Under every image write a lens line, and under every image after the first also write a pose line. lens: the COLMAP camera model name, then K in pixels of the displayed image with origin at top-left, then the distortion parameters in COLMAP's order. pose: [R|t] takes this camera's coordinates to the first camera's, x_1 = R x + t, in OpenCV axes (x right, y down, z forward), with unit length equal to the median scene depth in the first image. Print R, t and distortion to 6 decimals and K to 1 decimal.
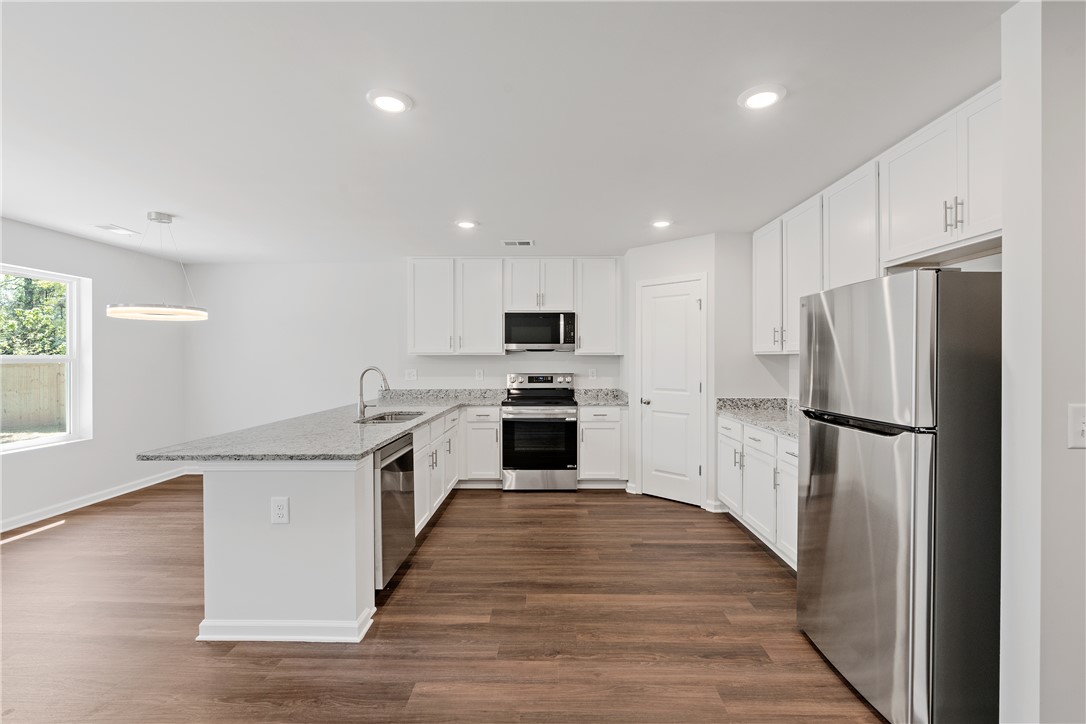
lens RADIAL K [[476.1, 0, 545.2], [0, 476.1, 359.3], [0, 0, 1]] dist [-0.001732, 0.000036]
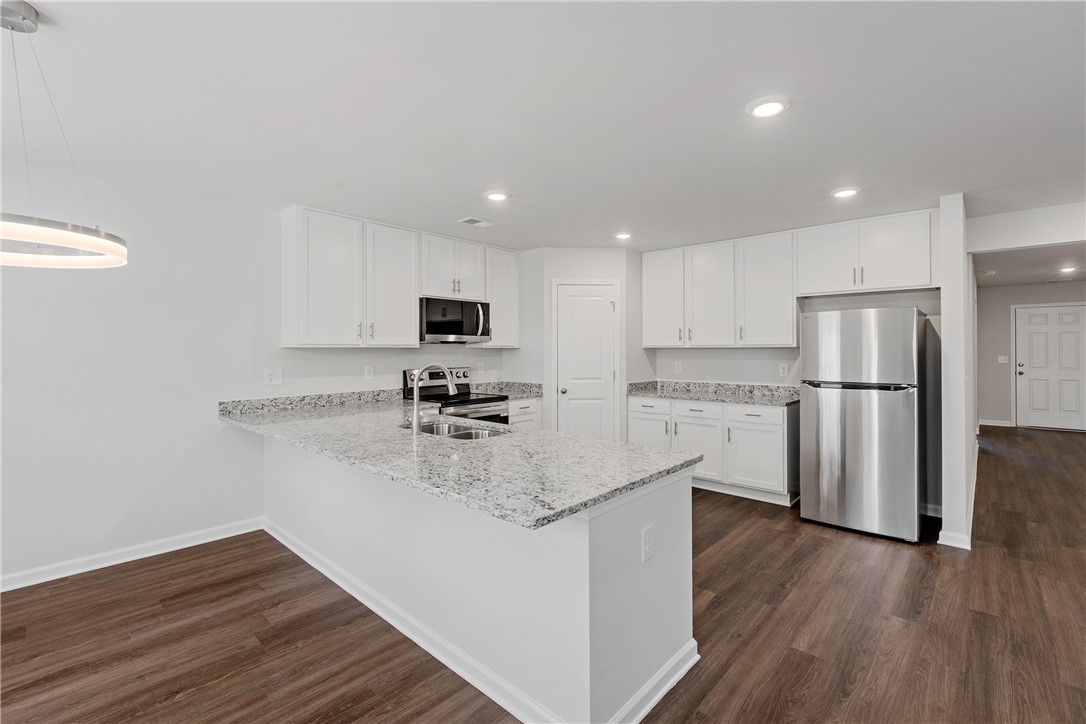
lens RADIAL K [[476.1, 0, 566.6], [0, 476.1, 356.3], [0, 0, 1]] dist [-0.001732, 0.000036]
pose [[0.655171, -0.009289, 0.755424, -0.594517], [0.003768, 0.999952, 0.009028, -0.000079], [-0.755472, -0.003069, 0.655174, 0.281042]]
